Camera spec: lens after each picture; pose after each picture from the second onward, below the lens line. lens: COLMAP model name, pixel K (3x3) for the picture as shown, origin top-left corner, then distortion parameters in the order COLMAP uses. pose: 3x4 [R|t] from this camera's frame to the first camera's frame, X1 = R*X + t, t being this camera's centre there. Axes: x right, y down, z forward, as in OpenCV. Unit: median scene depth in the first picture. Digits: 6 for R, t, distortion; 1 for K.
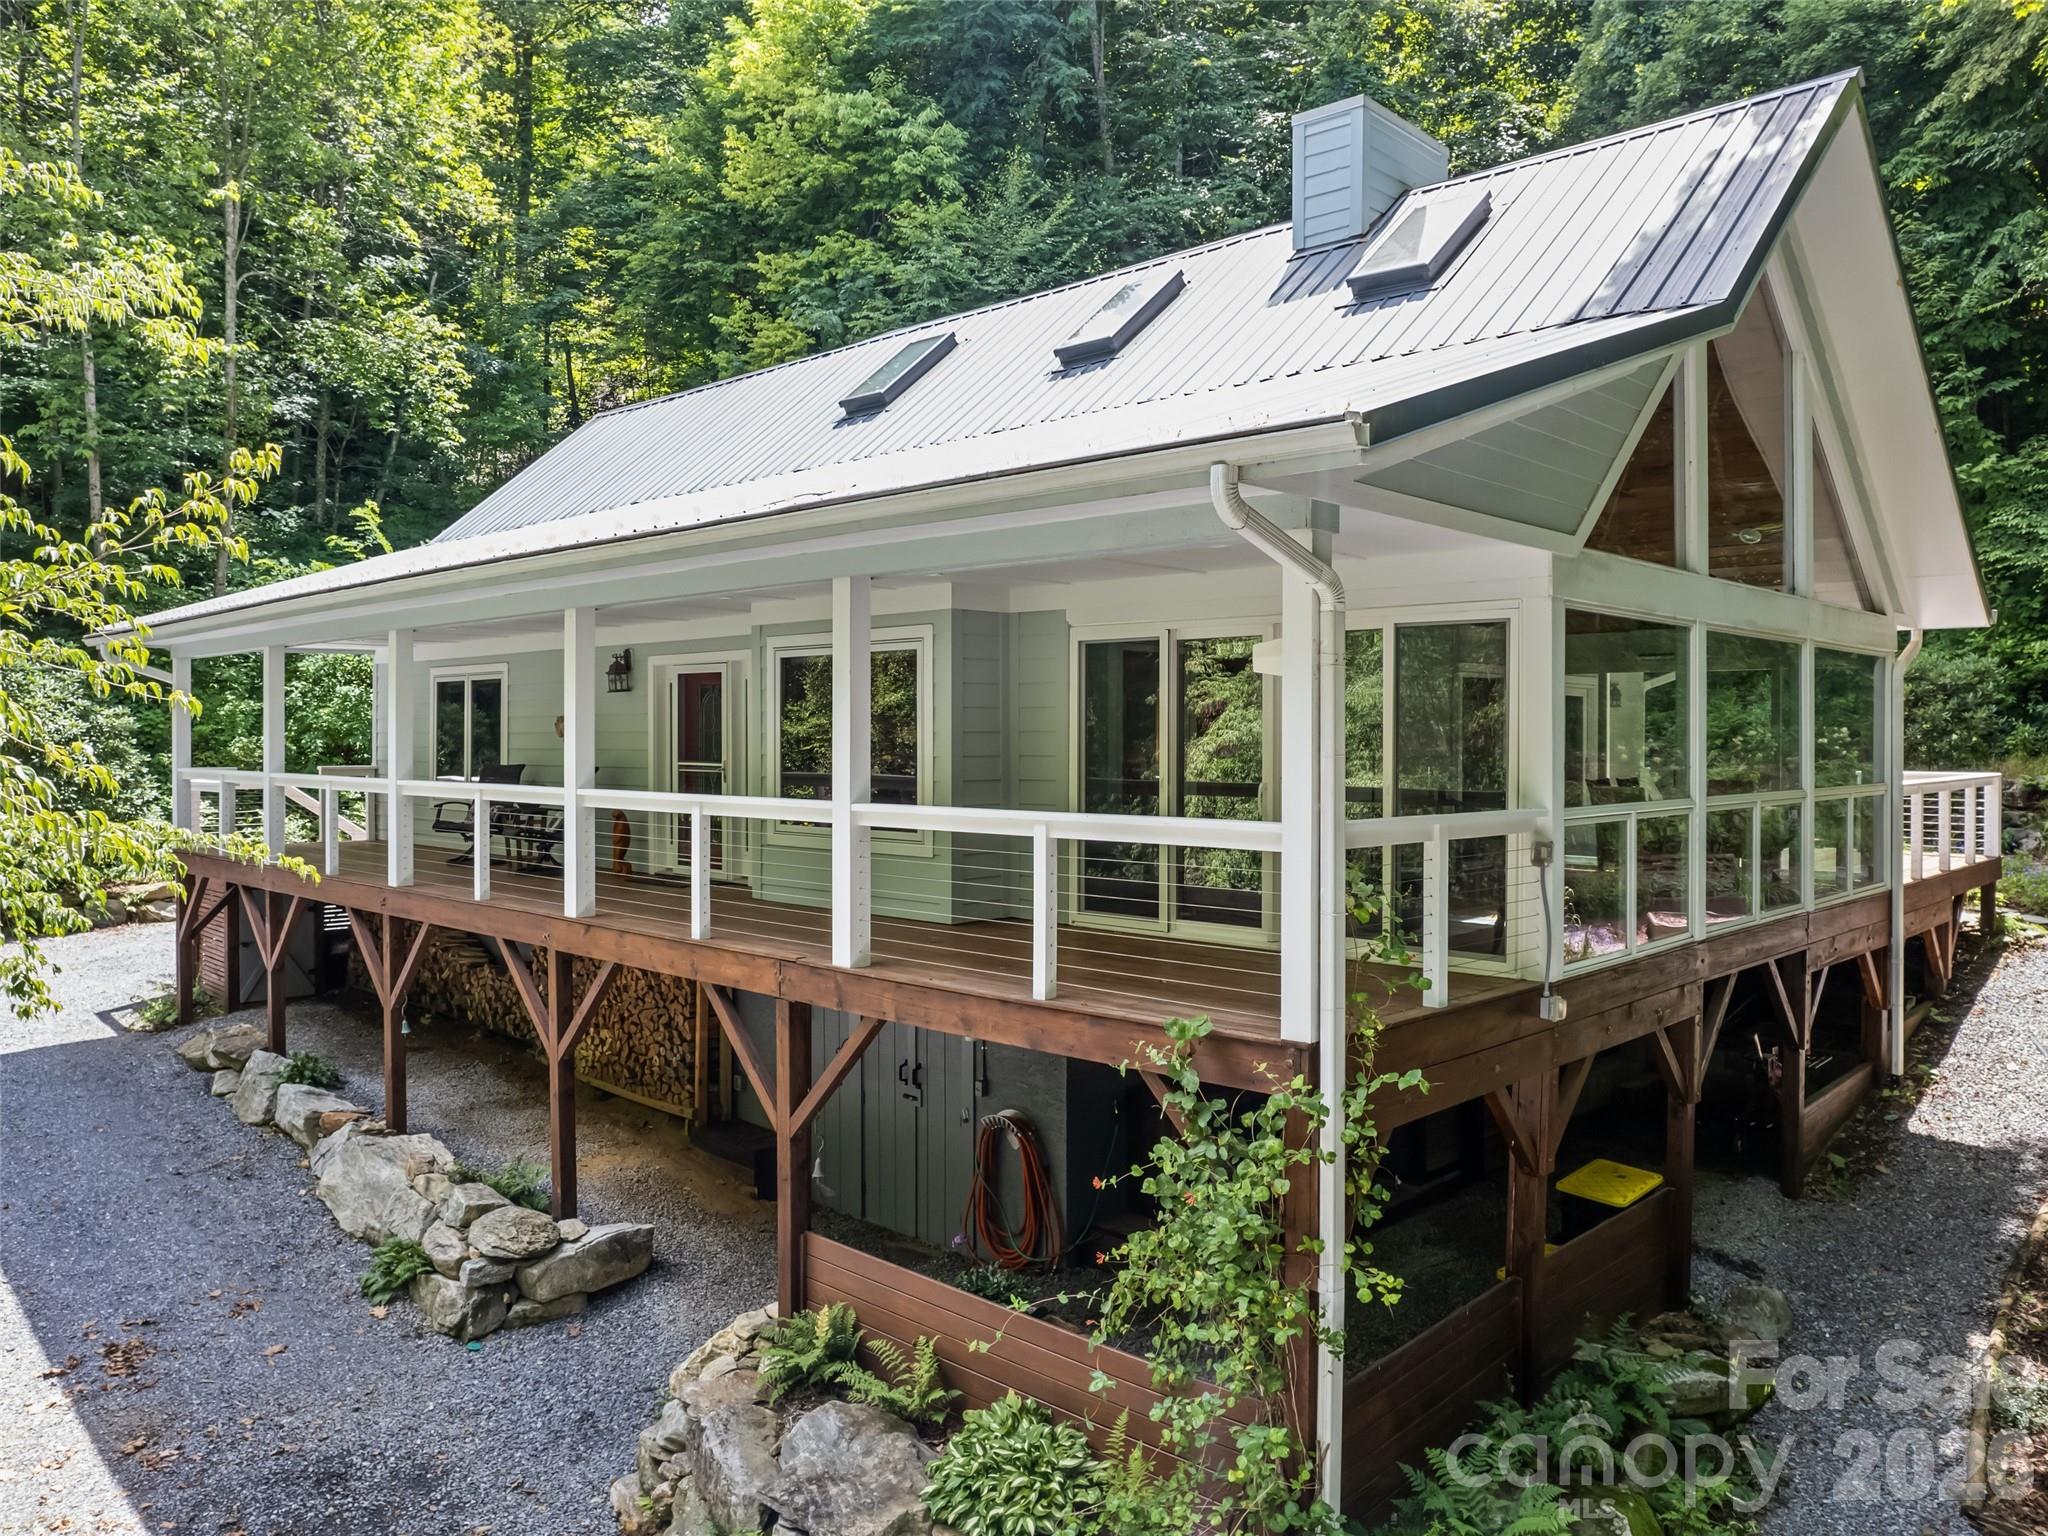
lens RADIAL K [[1477.4, 0, 1022.9], [0, 1477.4, 732.3], [0, 0, 1]] dist [-0.042527, 0.000952]
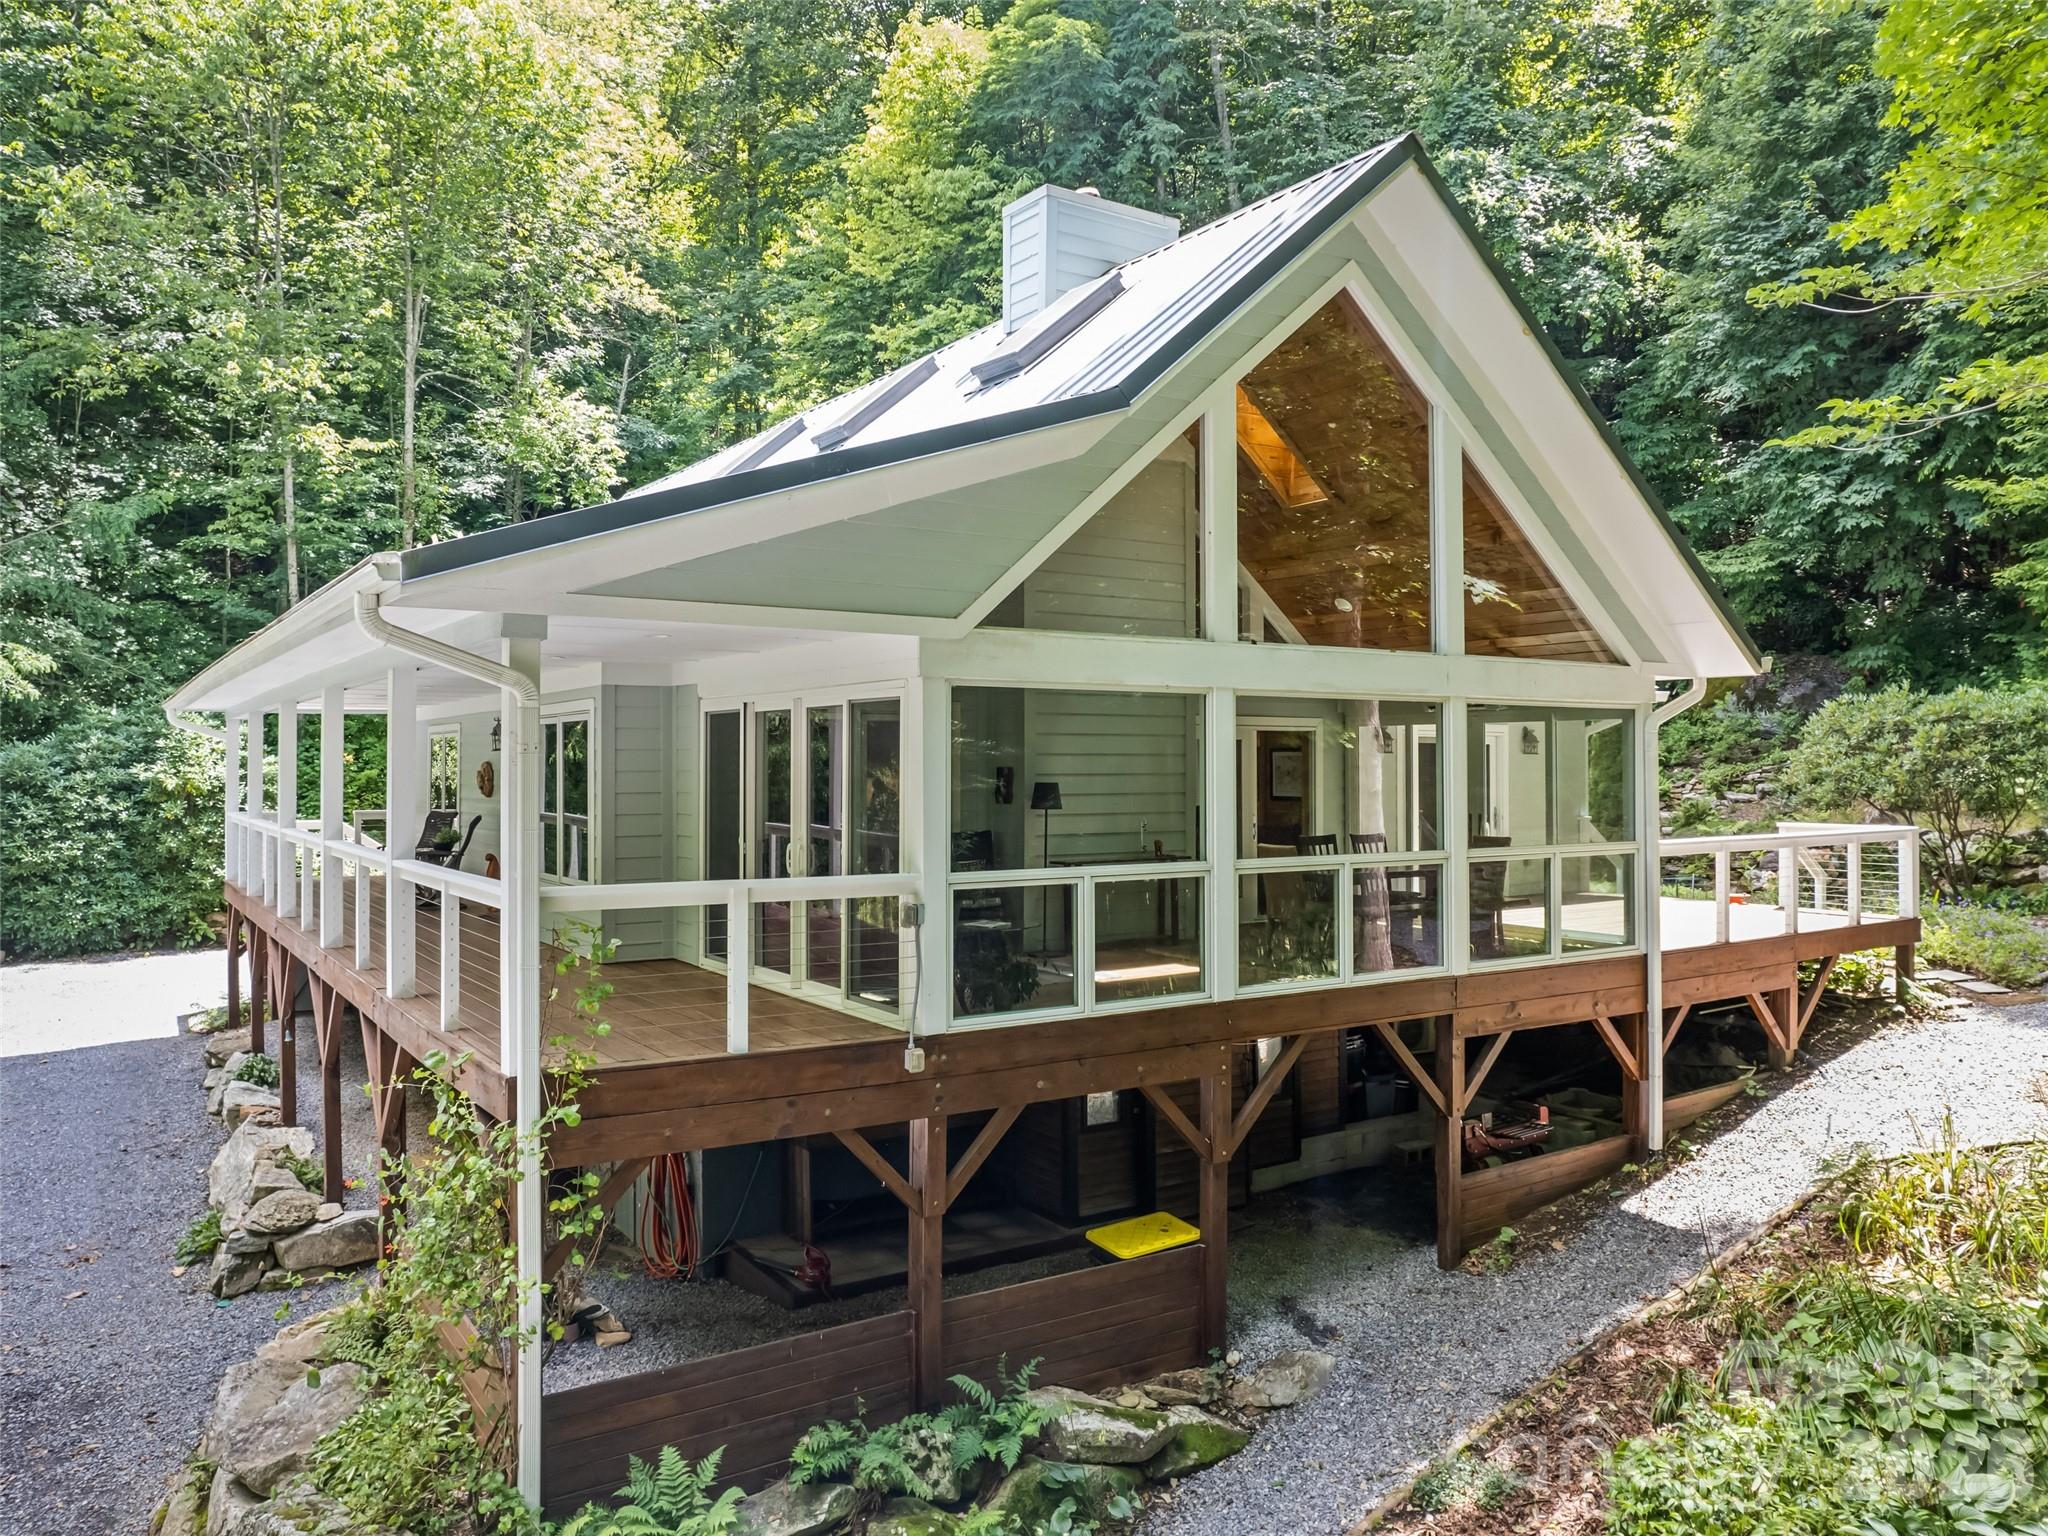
lens RADIAL K [[1480.8, 0, 1027.8], [0, 1480.8, 722.8], [0, 0, 1]] dist [-0.078207, 0.067126]
pose [[0.975523, -0.009355, -0.219700, 0.331460], [0.003240, 0.999598, -0.028175, -0.013544], [0.219875, 0.026774, 0.975161, -0.020154]]
